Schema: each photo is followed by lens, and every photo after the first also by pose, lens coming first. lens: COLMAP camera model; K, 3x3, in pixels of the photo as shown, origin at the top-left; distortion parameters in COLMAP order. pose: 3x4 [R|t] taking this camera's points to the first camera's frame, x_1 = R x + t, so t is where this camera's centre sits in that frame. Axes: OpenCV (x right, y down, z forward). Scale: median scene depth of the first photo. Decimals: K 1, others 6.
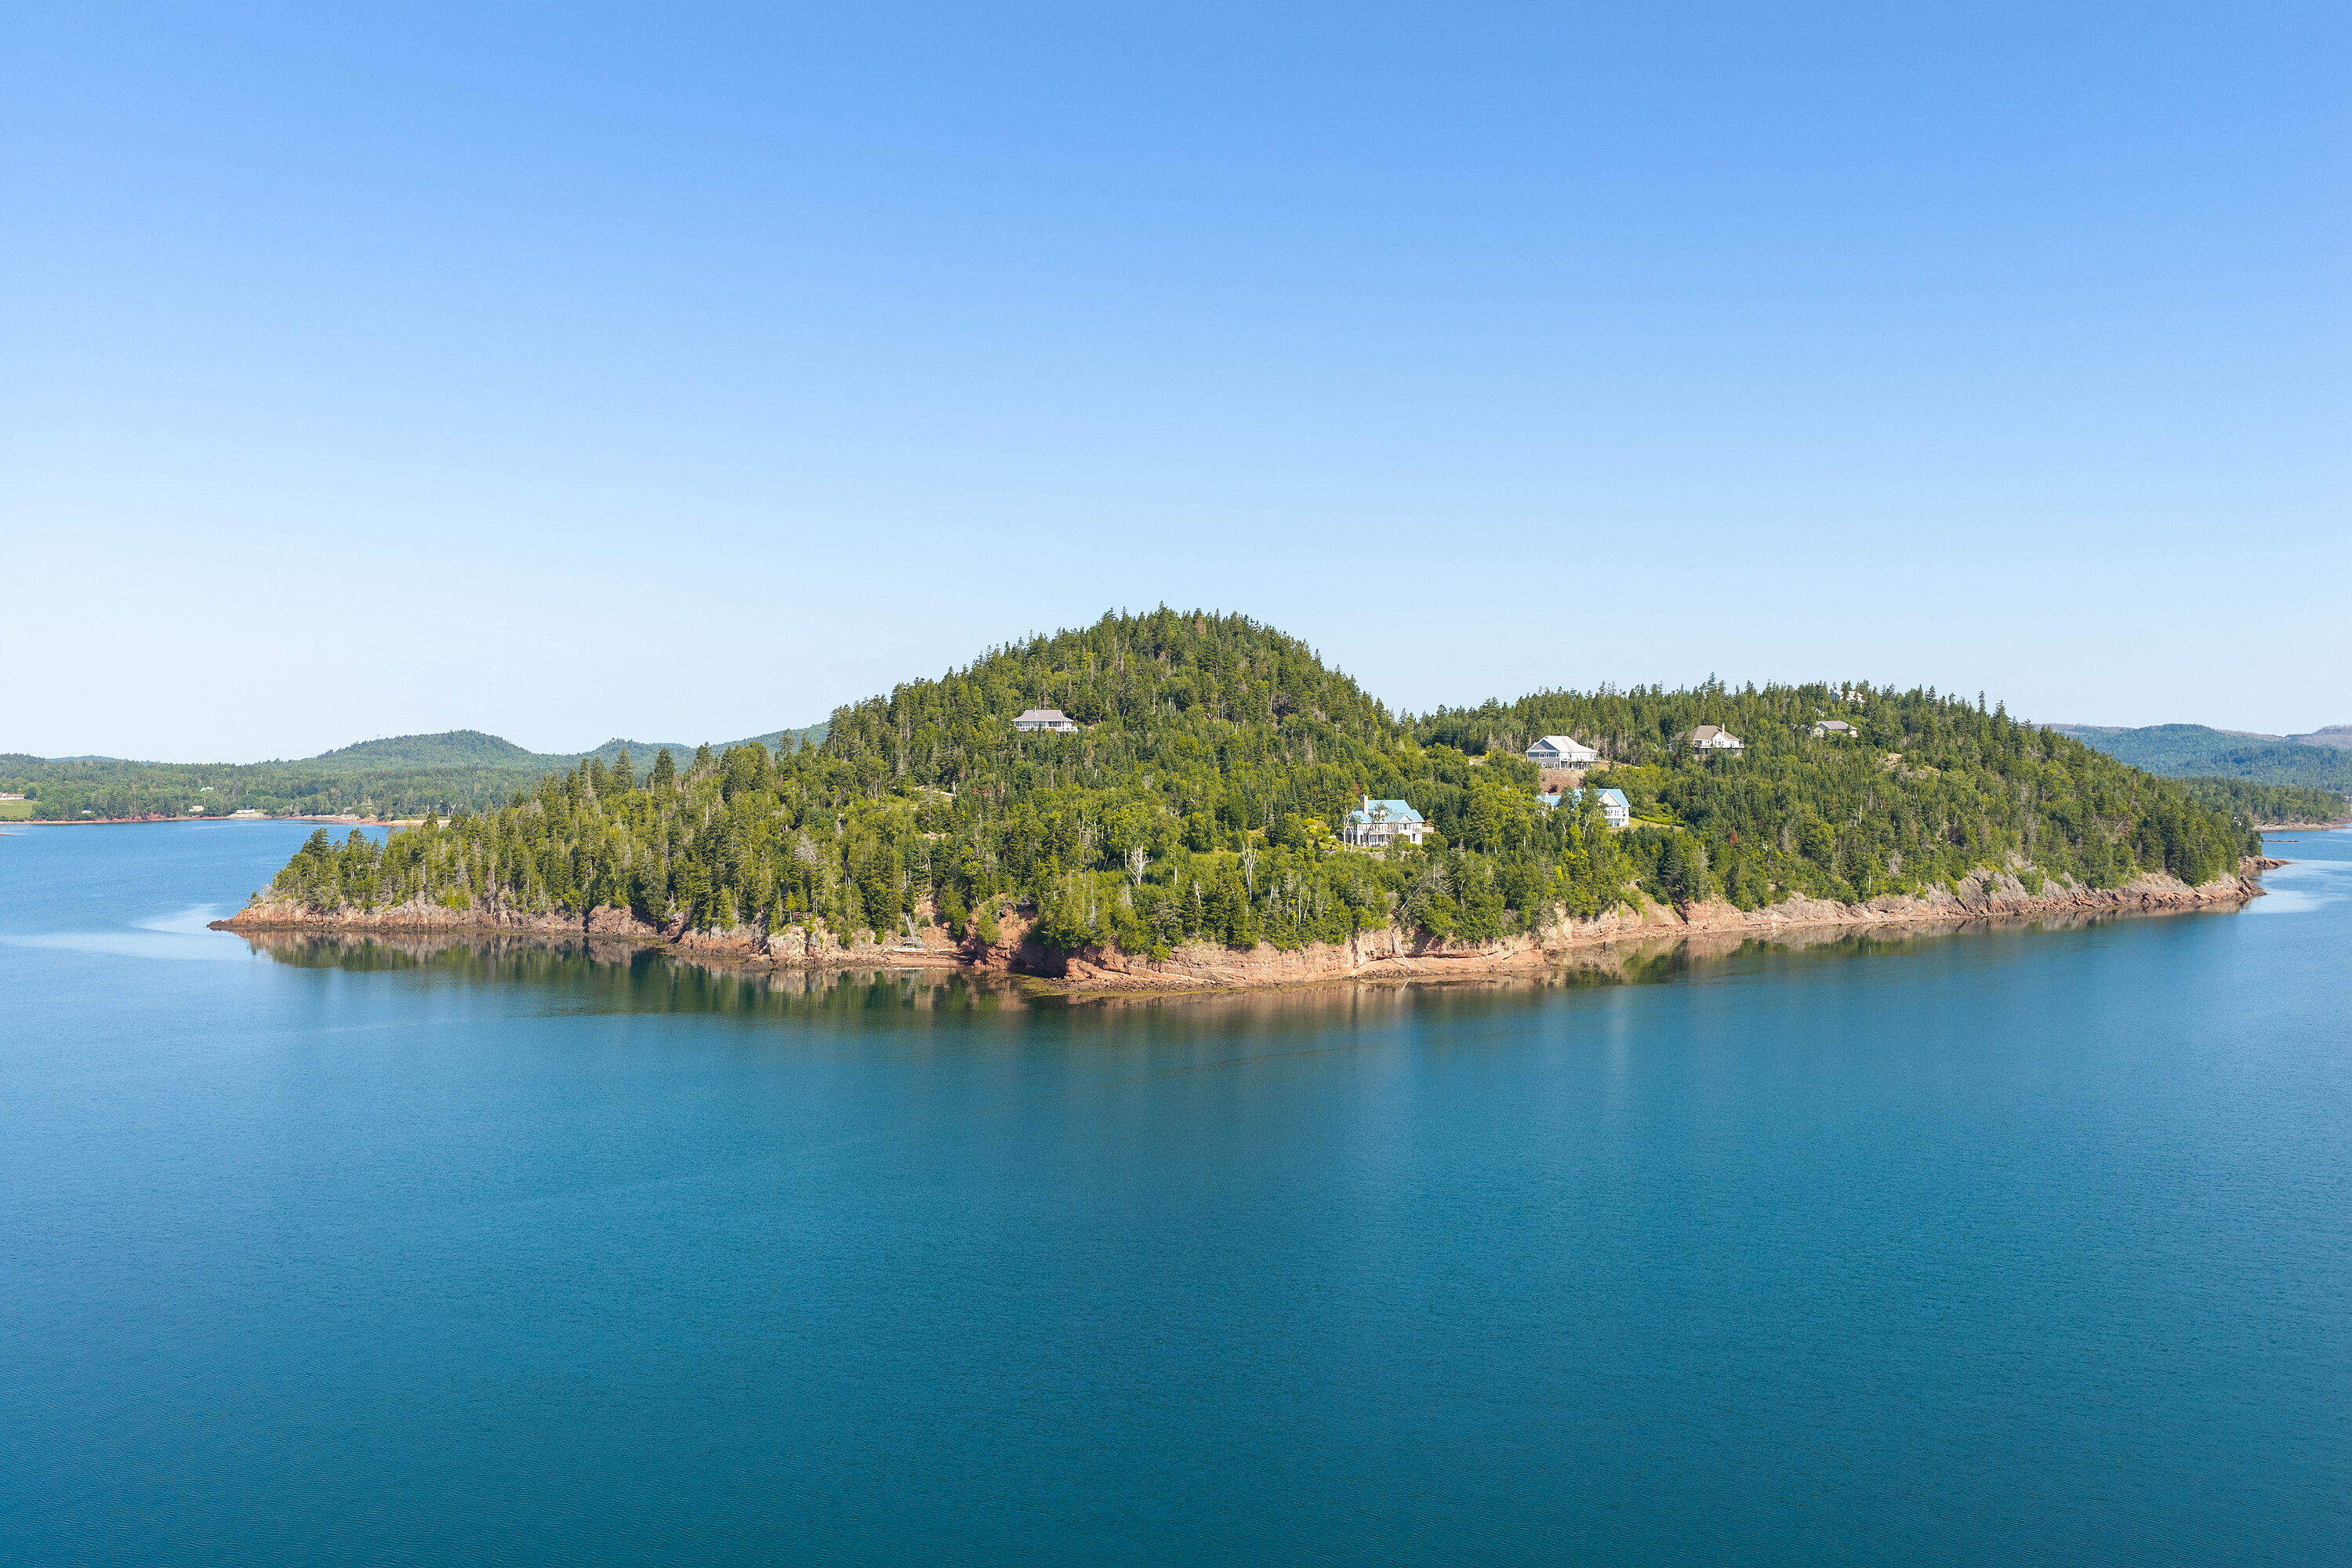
lens RADIAL K [[1880.7, 0, 1176.0], [0, 1880.7, 784.0], [0, 0, 1]] dist [0.006843, -0.010417]
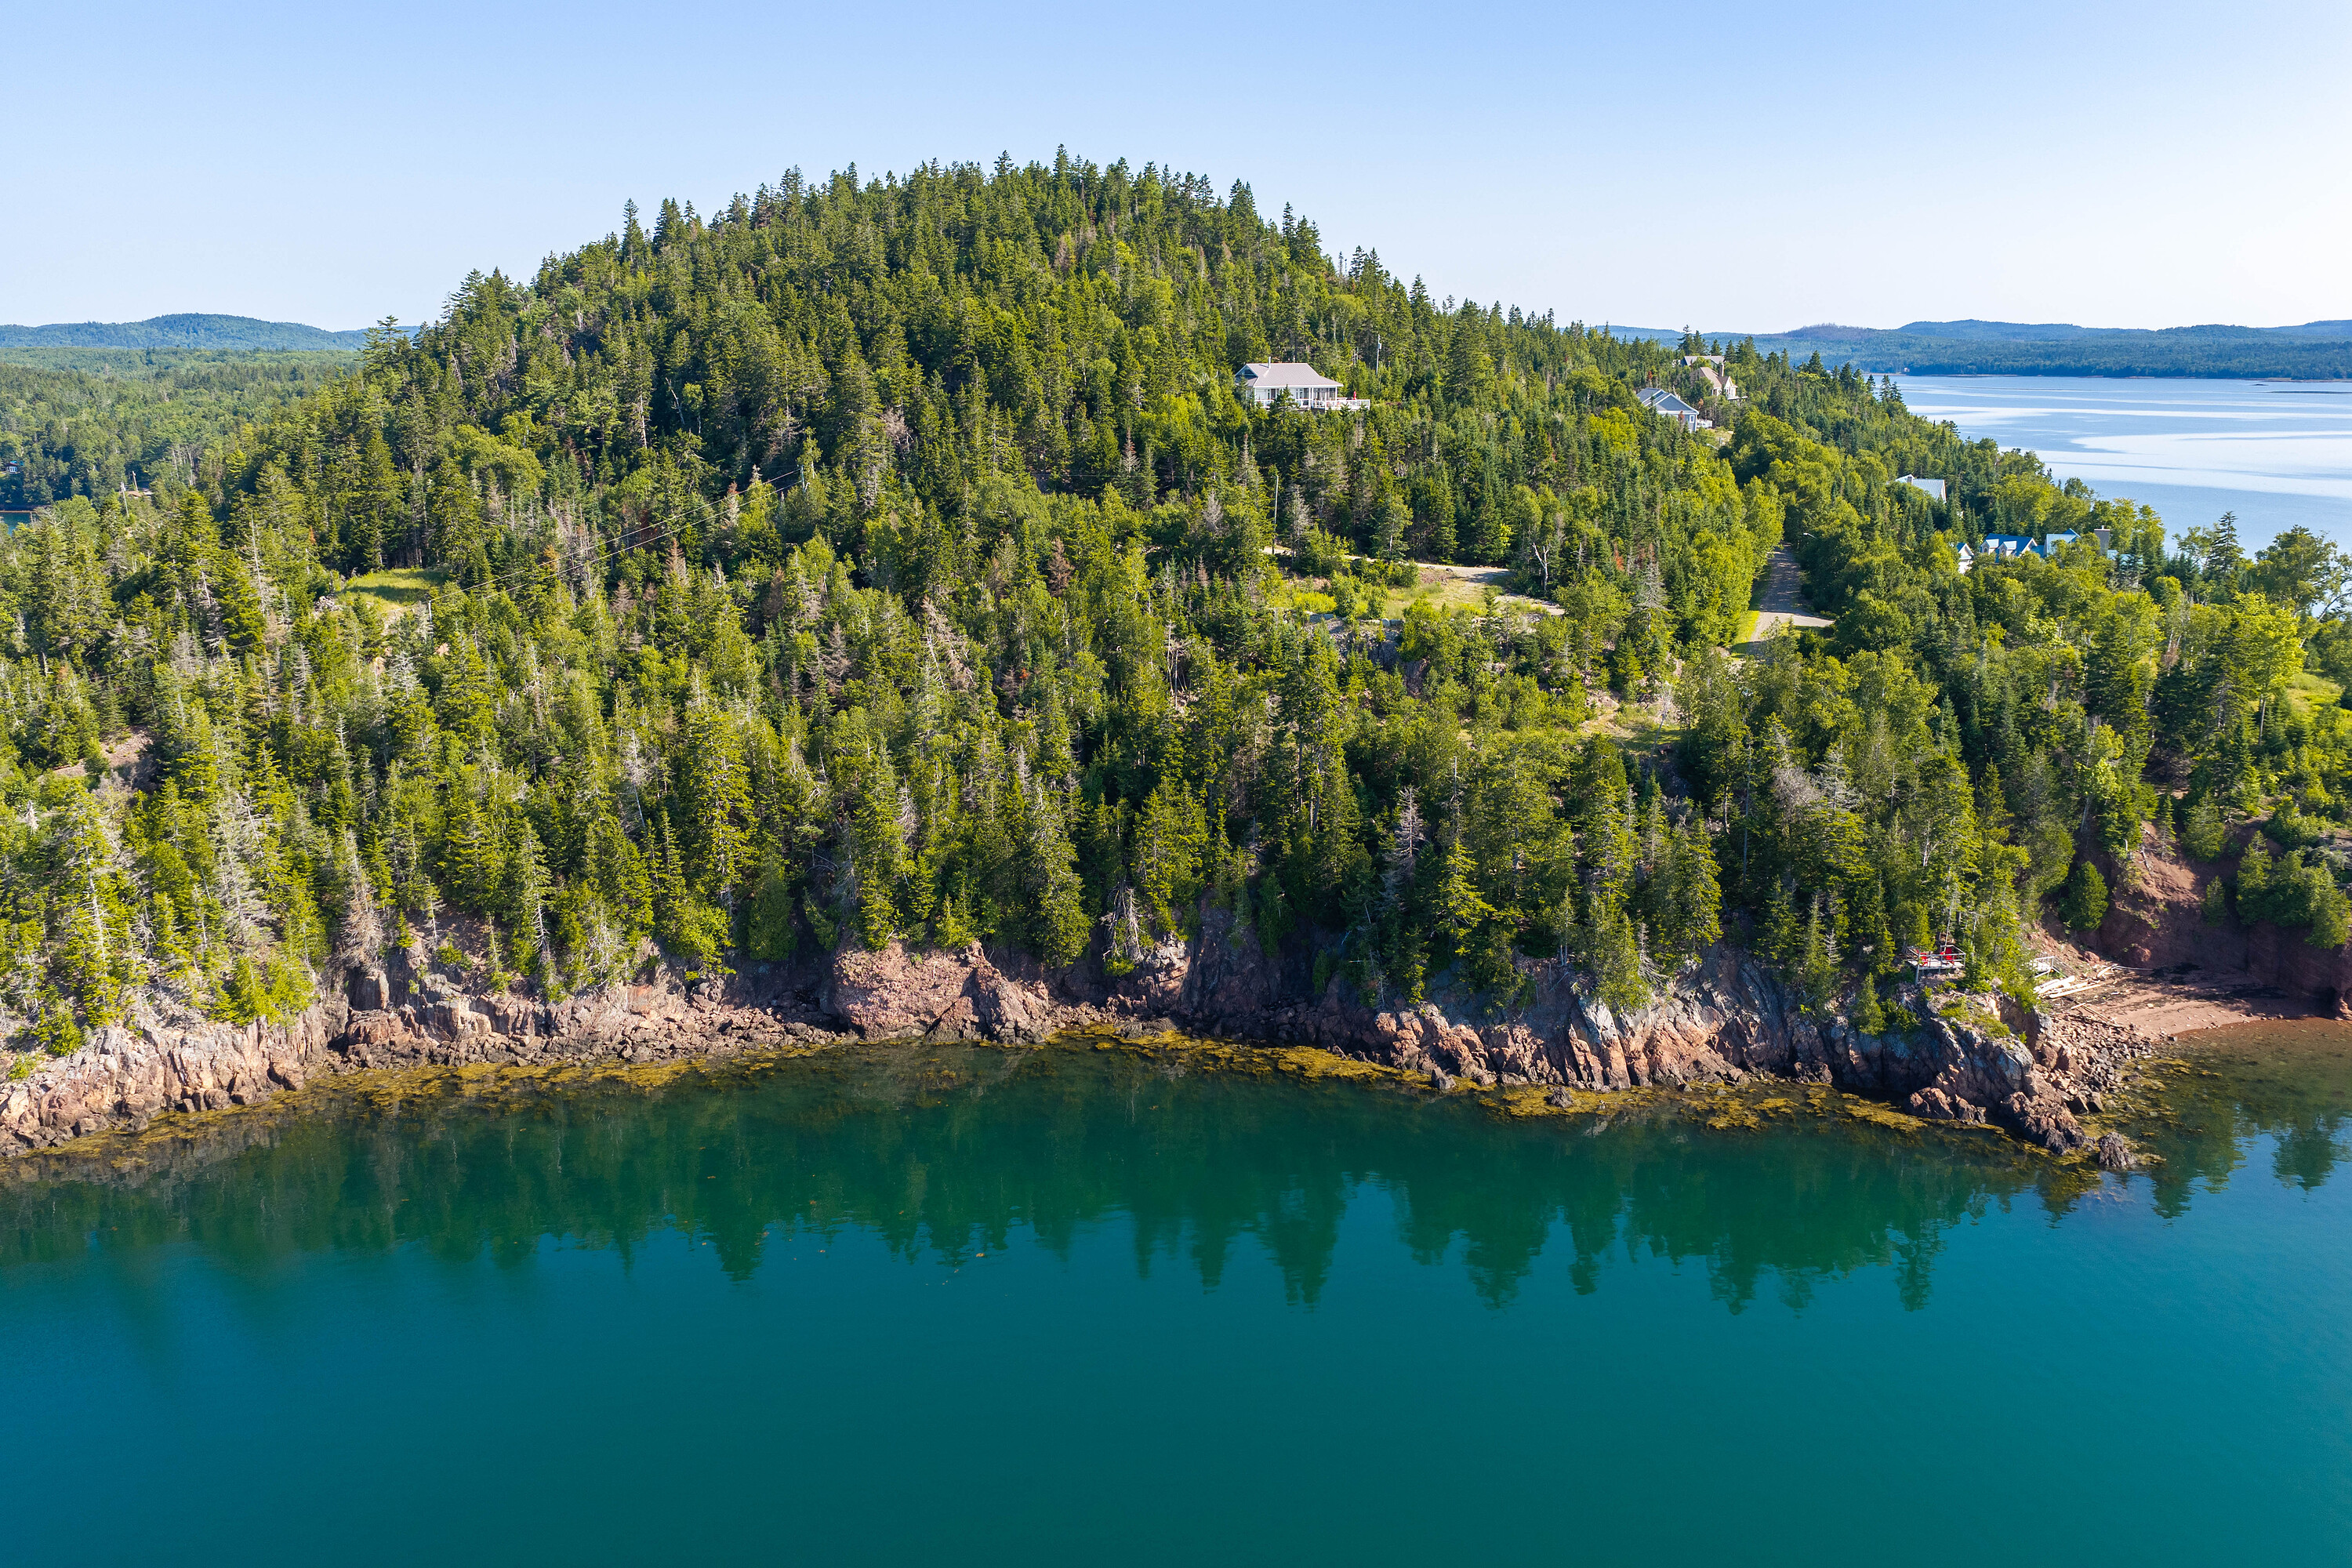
lens RADIAL K [[1880.7, 0, 1176.0], [0, 1880.7, 784.0], [0, 0, 1]] dist [0.006843, -0.010417]
pose [[0.773320, -0.139530, 0.618472, -0.459474], [0.007564, 0.977444, 0.211058, -0.040520], [-0.633971, -0.158537, 0.756932, 0.665858]]
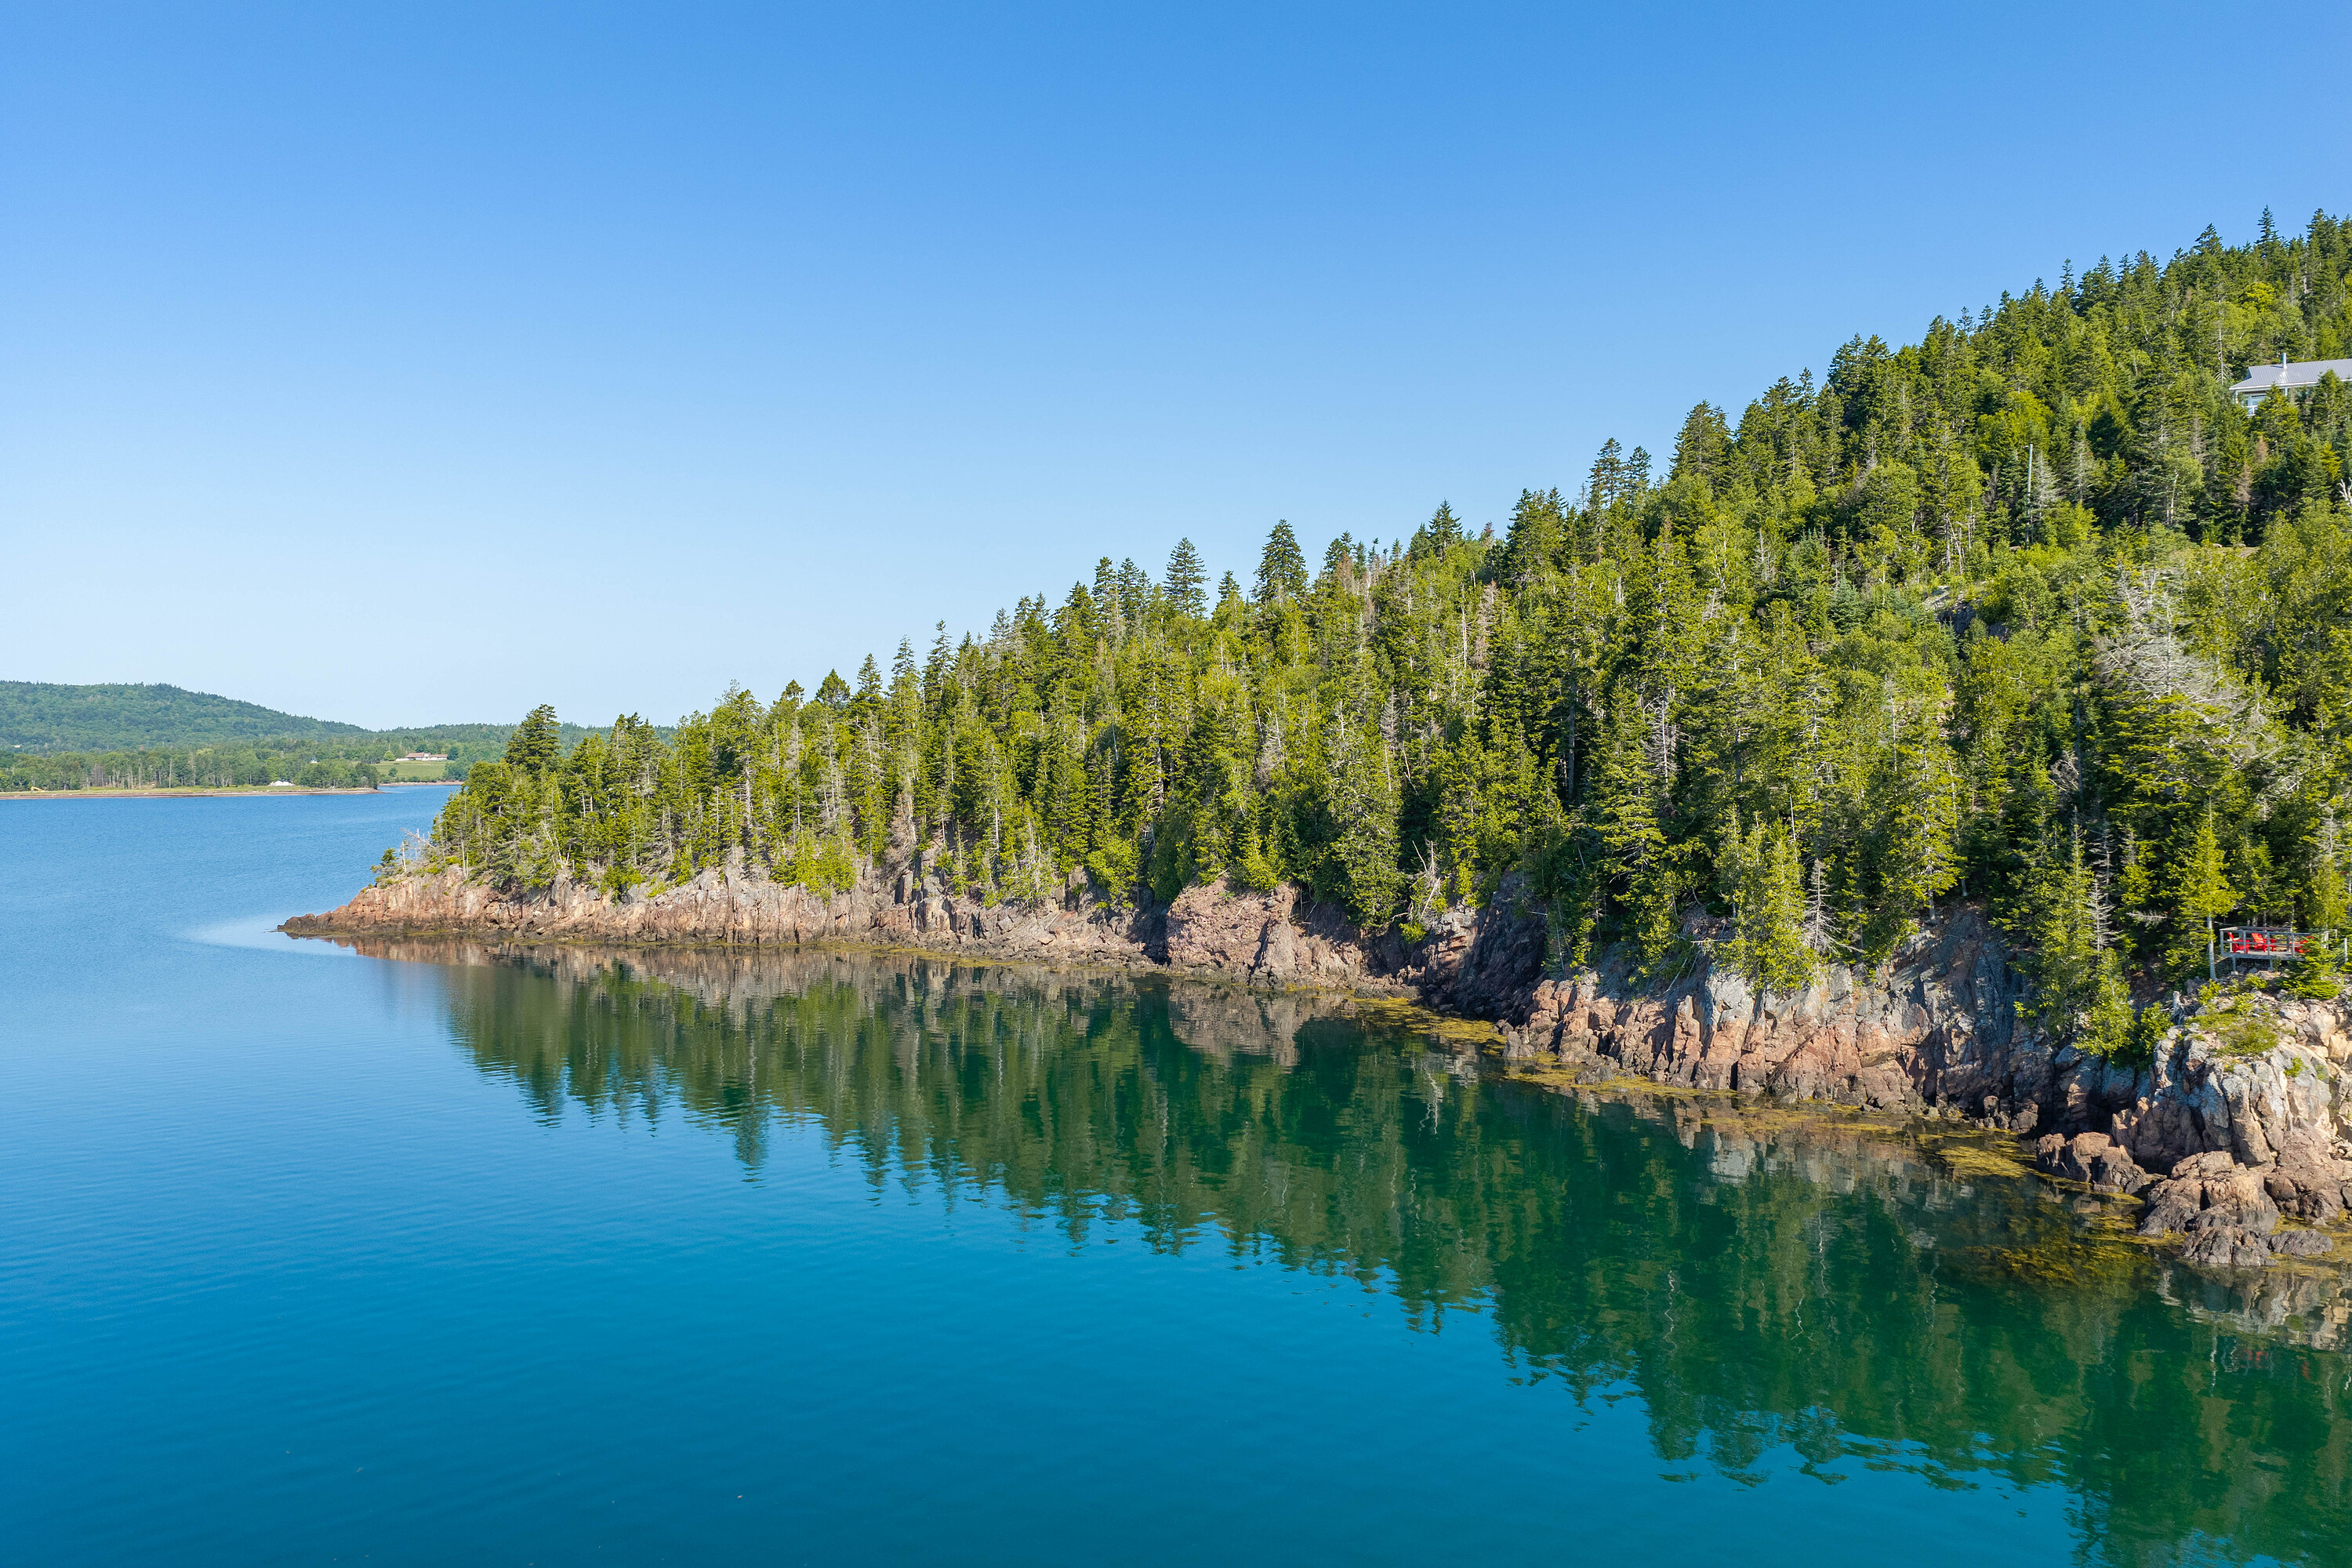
lens RADIAL K [[1920.2, 0, 1176.0], [0, 1920.2, 784.0], [0, 0, 1]] dist [0.008759, -0.010793]
pose [[0.975980, -0.007918, -0.217715, -0.223455], [0.011524, 0.999817, 0.015302, 0.038879], [0.217554, -0.017443, 0.975892, 0.627618]]
